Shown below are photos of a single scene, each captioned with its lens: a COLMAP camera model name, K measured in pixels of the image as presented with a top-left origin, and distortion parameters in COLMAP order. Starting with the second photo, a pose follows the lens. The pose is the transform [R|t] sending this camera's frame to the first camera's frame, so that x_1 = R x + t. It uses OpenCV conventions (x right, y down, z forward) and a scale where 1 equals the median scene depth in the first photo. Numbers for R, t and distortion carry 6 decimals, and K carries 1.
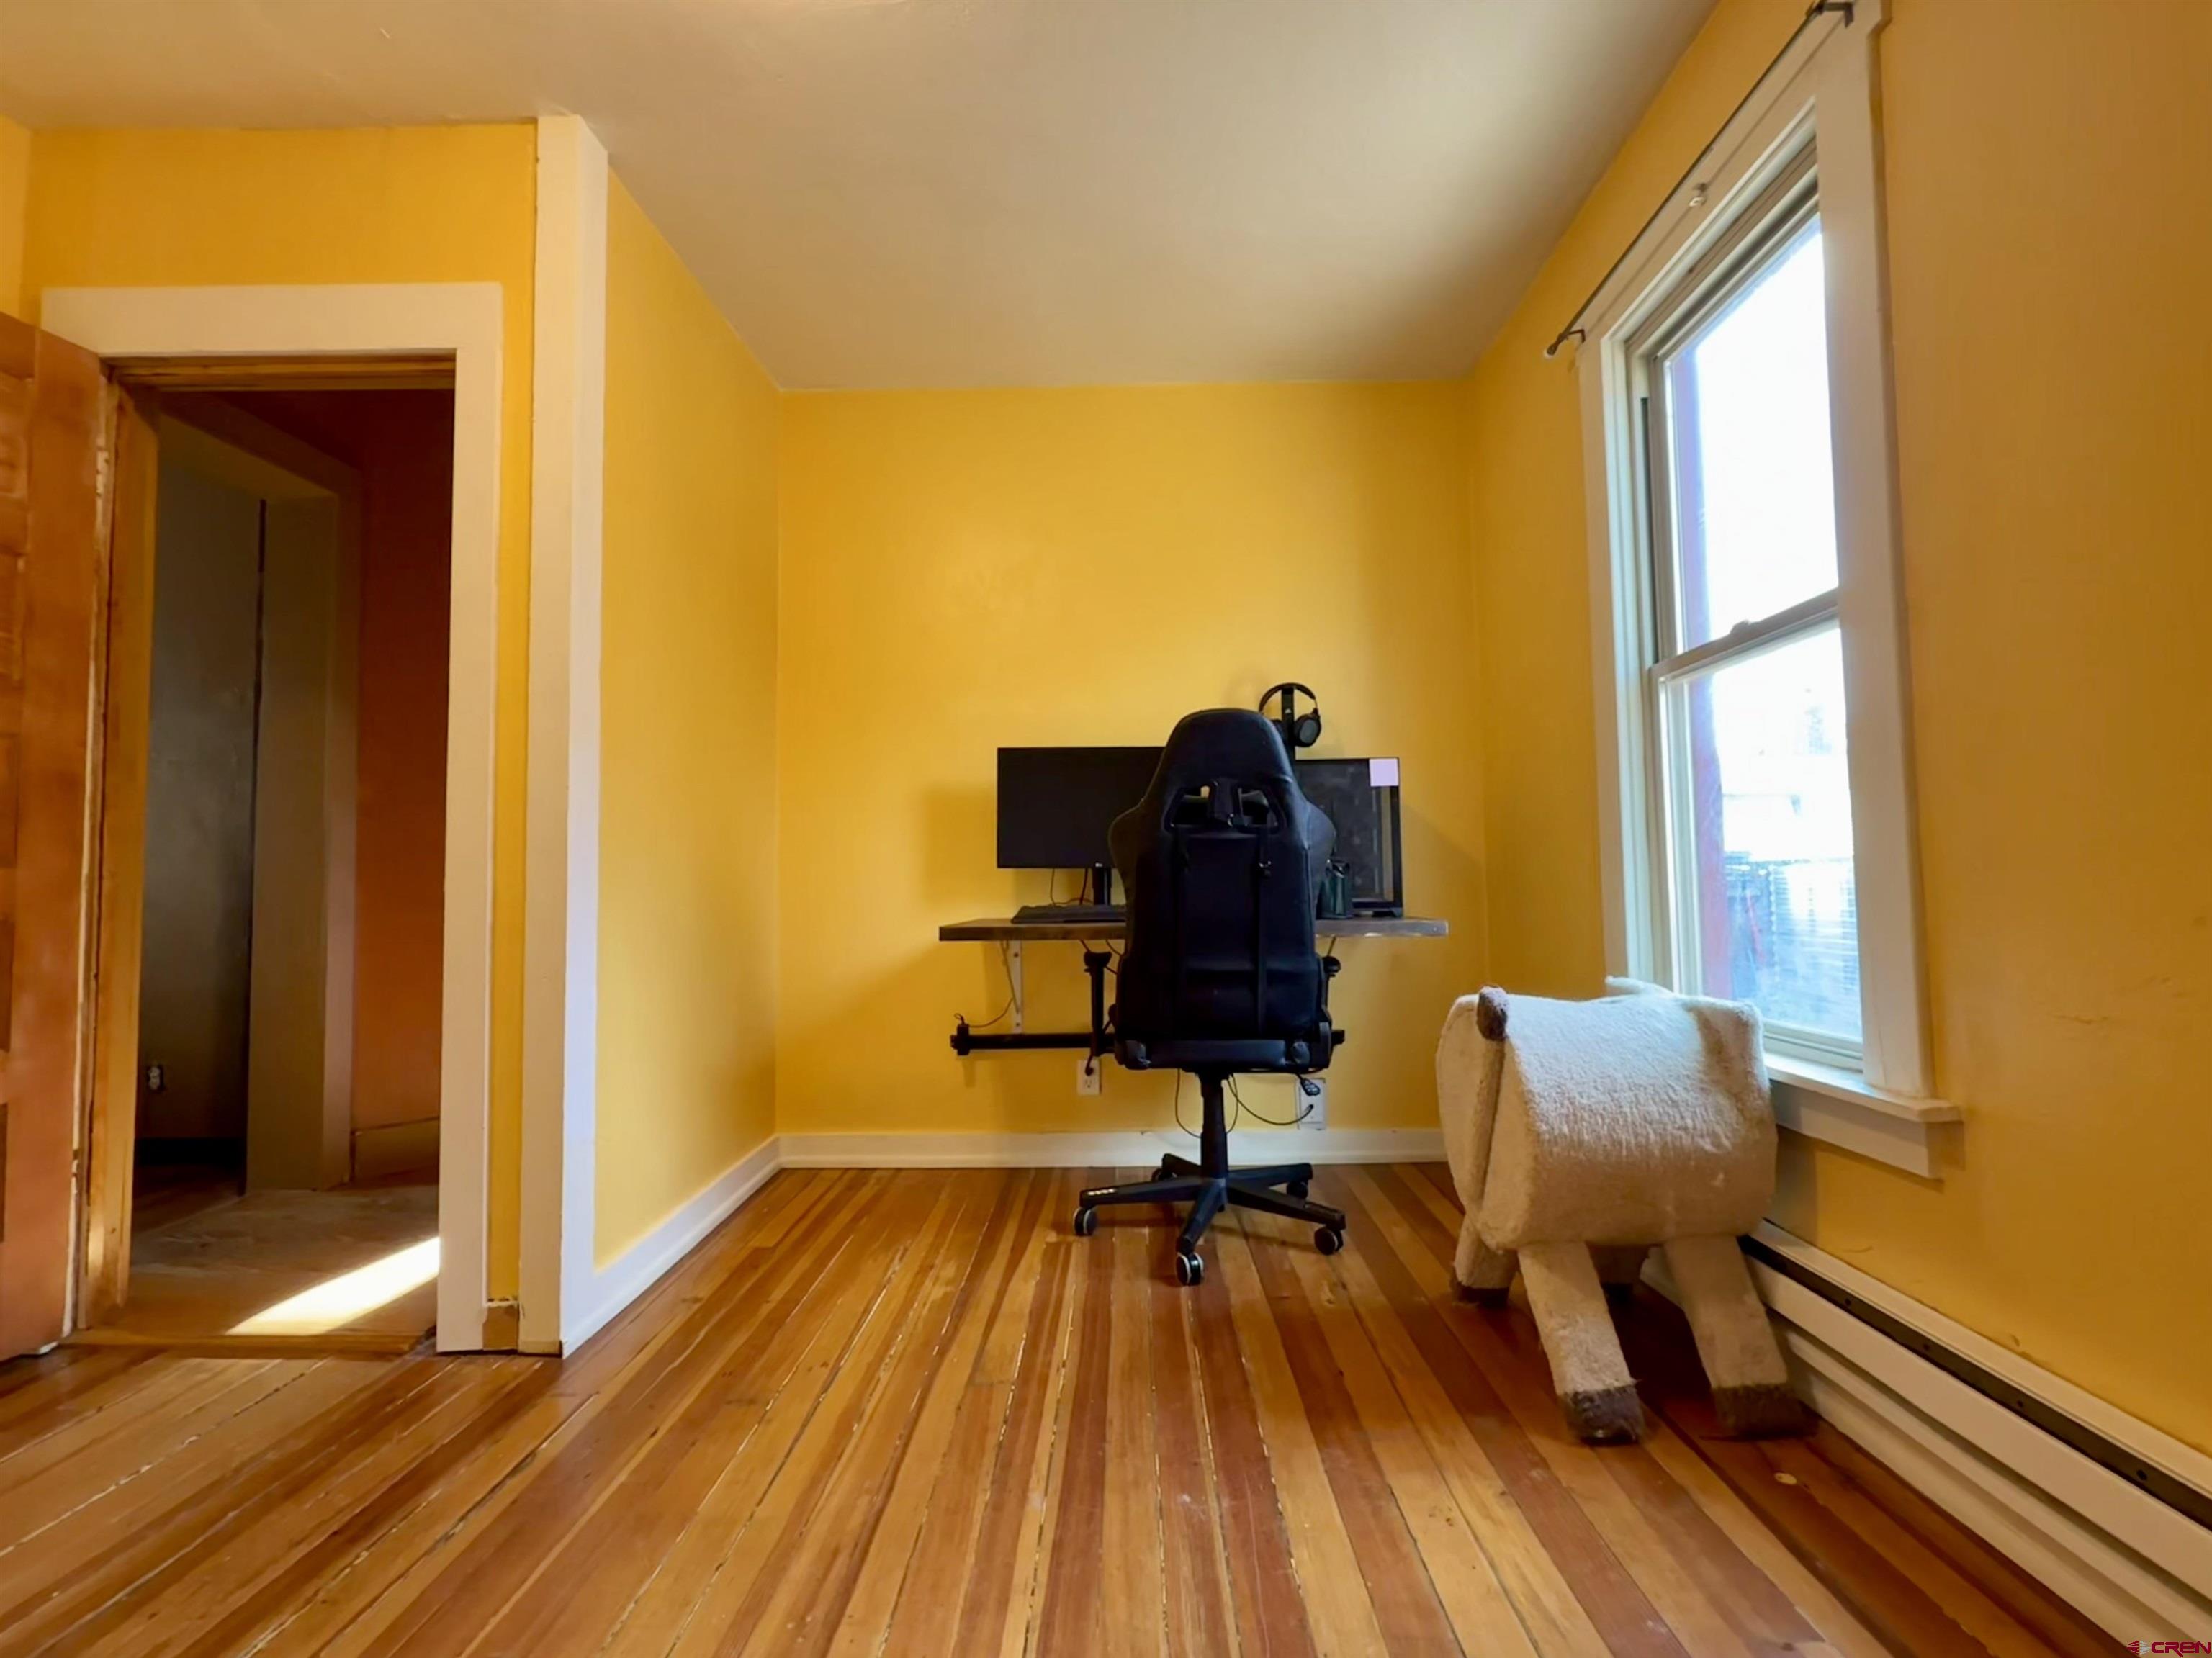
lens RADIAL K [[990.3, 0, 1112.3], [0, 990.3, 829.7], [0, 0, 1]] dist [-0.000664, -0.000418]
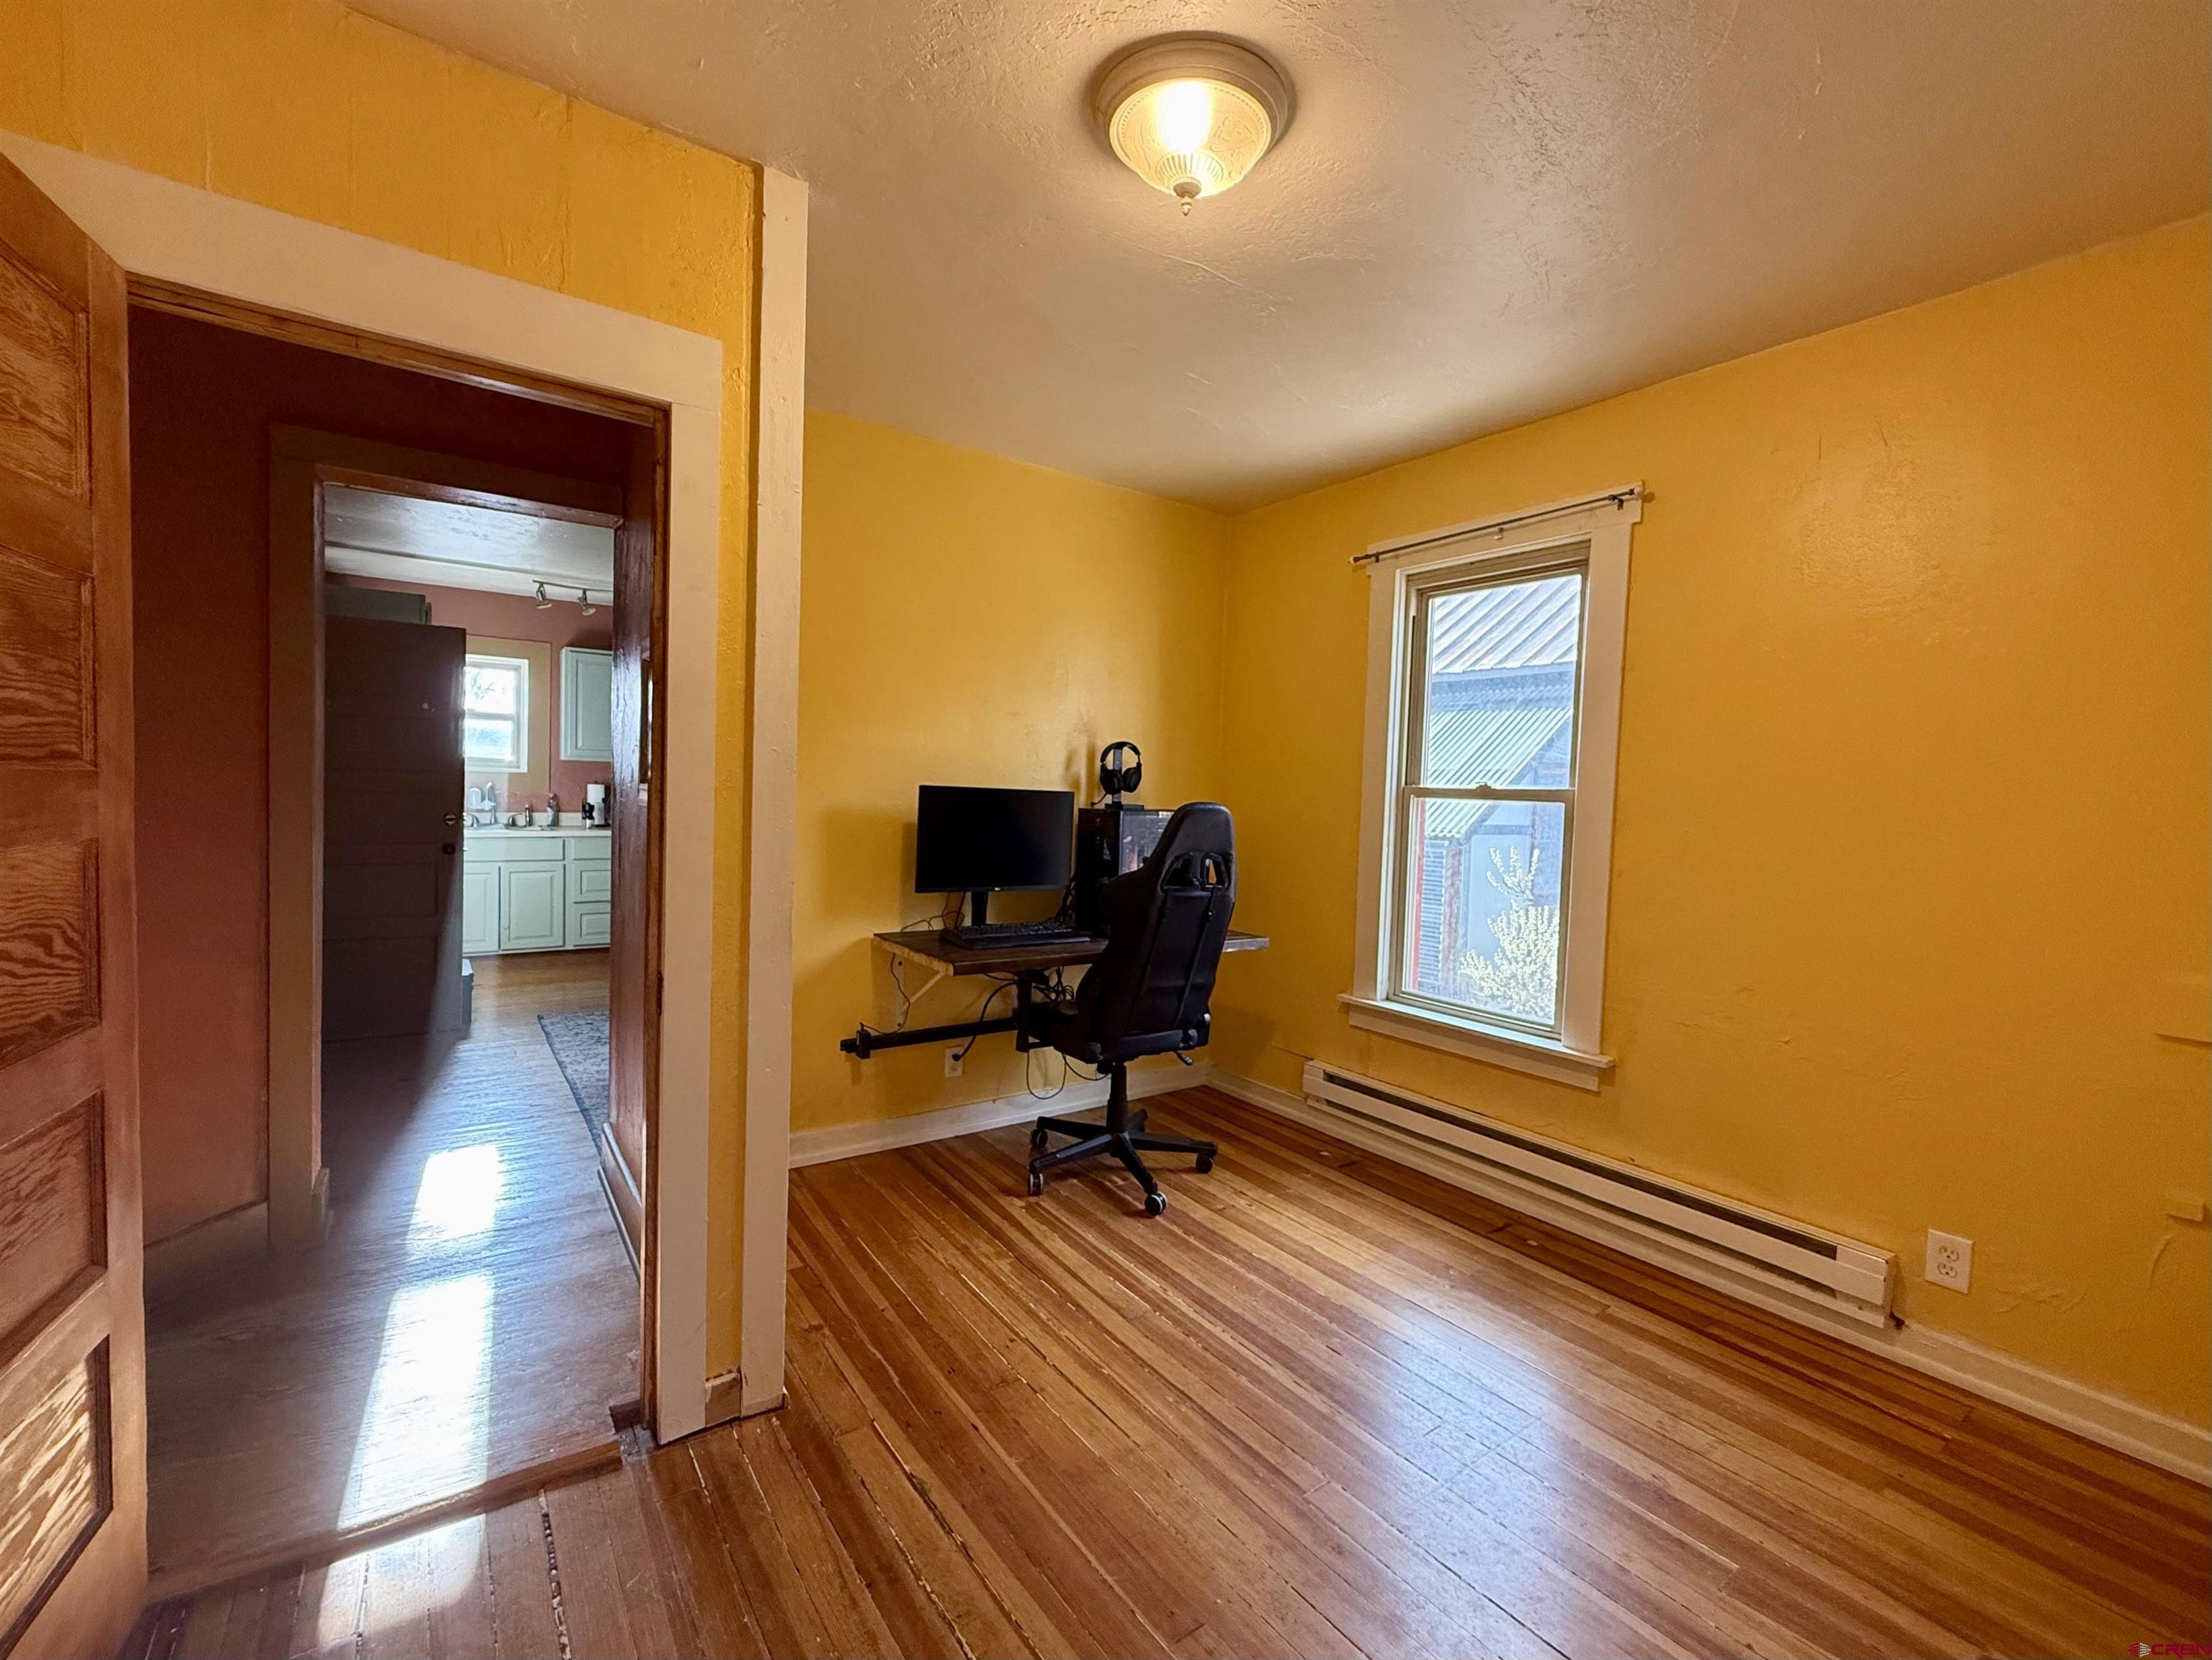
lens RADIAL K [[955.8, 0, 1105.4], [0, 955.8, 829.7], [0, 0, 1]] dist [-0.000741, -0.000020]
pose [[0.806441, 0.016654, 0.591079, -0.725994], [-0.077618, 0.993936, 0.077893, -0.165968], [-0.586198, -0.108695, 0.802844, 0.016923]]
